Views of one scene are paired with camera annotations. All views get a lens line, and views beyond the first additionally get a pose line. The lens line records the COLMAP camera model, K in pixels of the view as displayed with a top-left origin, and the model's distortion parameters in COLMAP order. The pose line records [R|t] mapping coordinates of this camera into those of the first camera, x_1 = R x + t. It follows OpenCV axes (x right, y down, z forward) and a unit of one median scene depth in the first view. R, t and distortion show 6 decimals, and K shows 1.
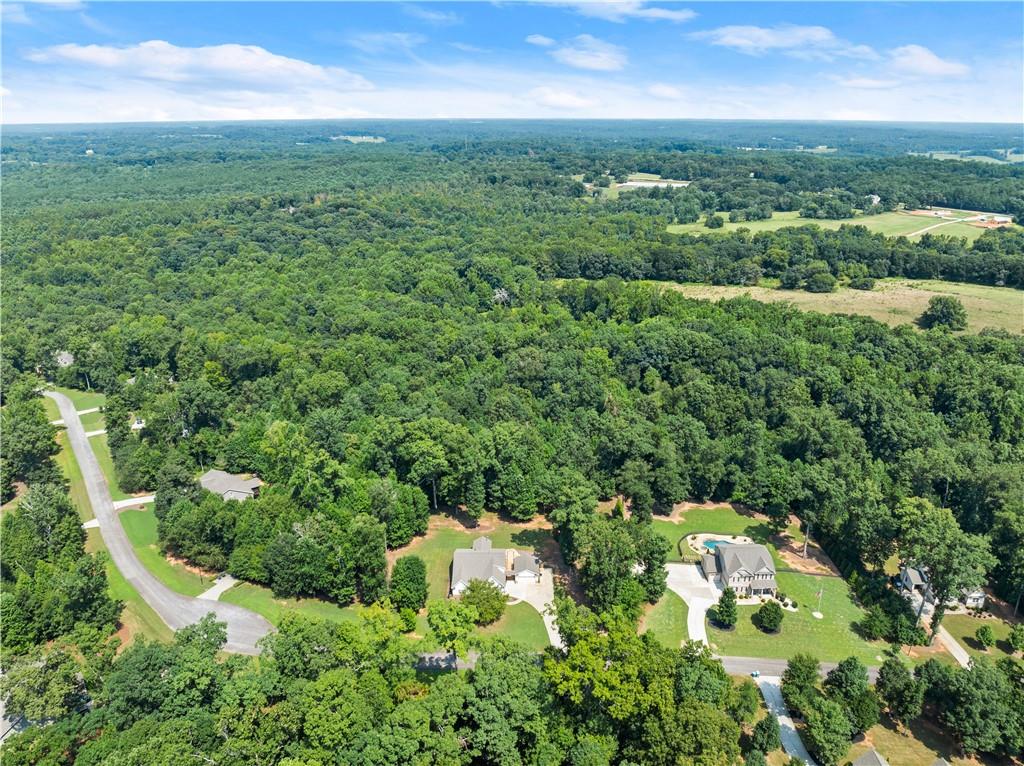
lens RADIAL K [[733.8, 0, 507.8], [0, 733.8, 385.6], [0, 0, 1]] dist [-0.023063, -0.000505]
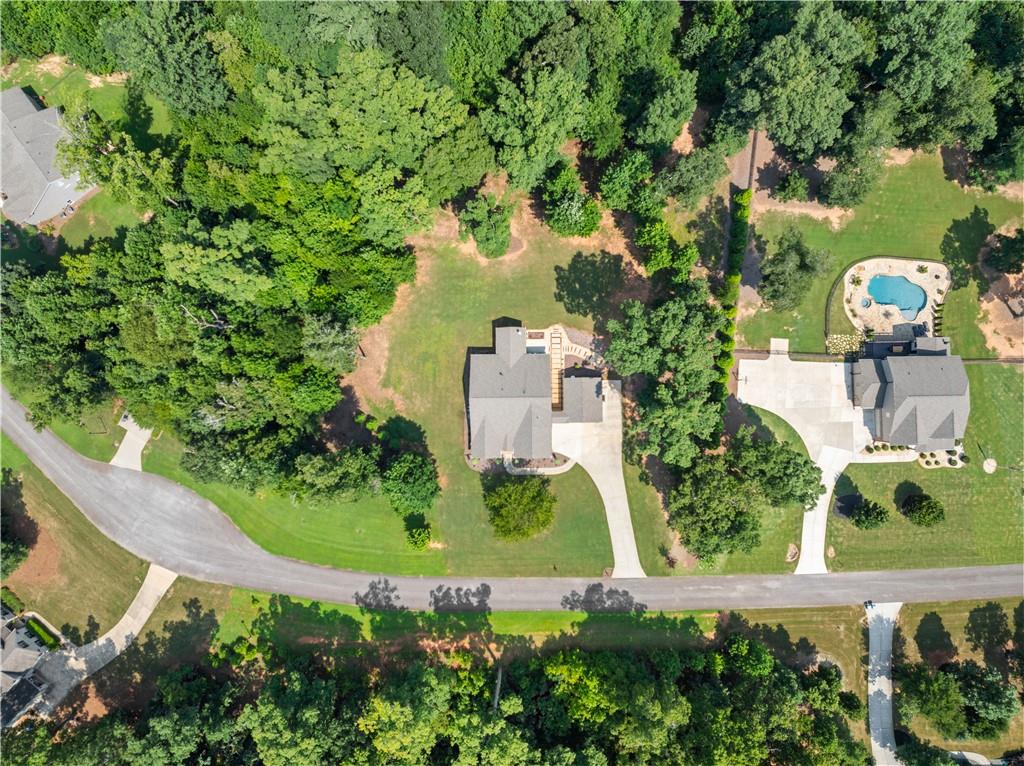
lens RADIAL K [[733.8, 0, 507.8], [0, 733.8, 385.6], [0, 0, 1]] dist [-0.023063, -0.000505]
pose [[0.999648, -0.018848, -0.018648, -0.004914], [0.024488, 0.386714, 0.921874, -0.061664], [-0.010164, -0.922007, 0.387040, 0.130695]]
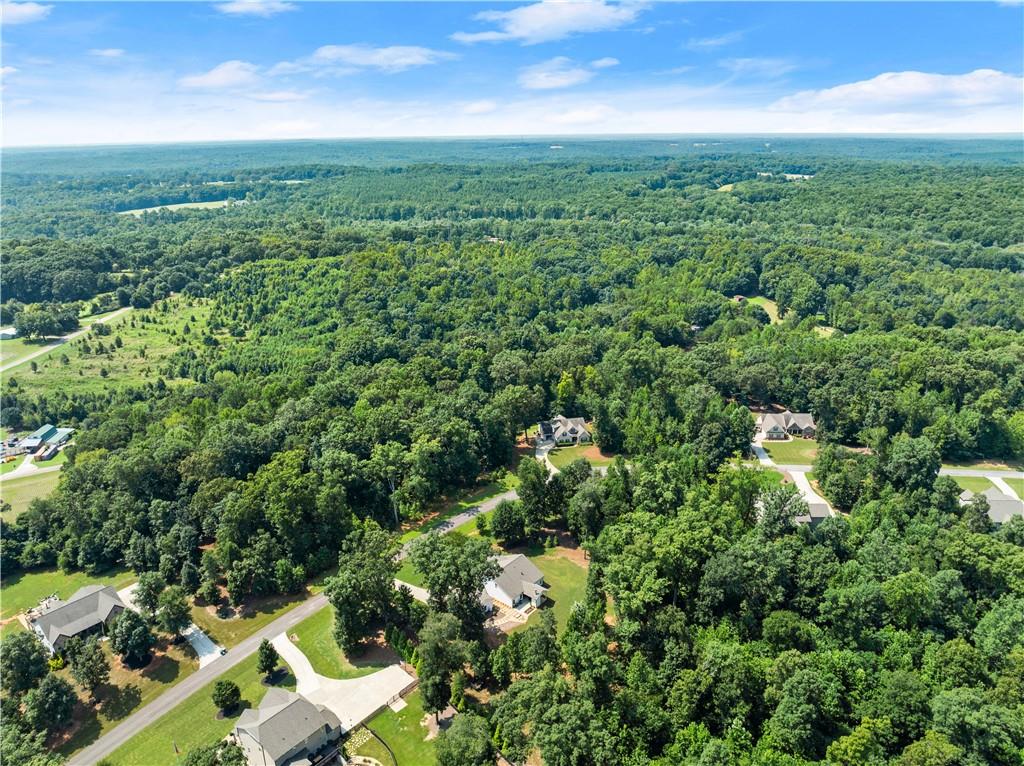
lens RADIAL K [[733.8, 0, 507.8], [0, 733.8, 385.6], [0, 0, 1]] dist [-0.023063, -0.000505]
pose [[-0.636866, 0.261184, -0.725386, 0.108451], [-0.284222, 0.795063, 0.535810, -0.089247], [0.716673, 0.547409, -0.432114, 0.222619]]
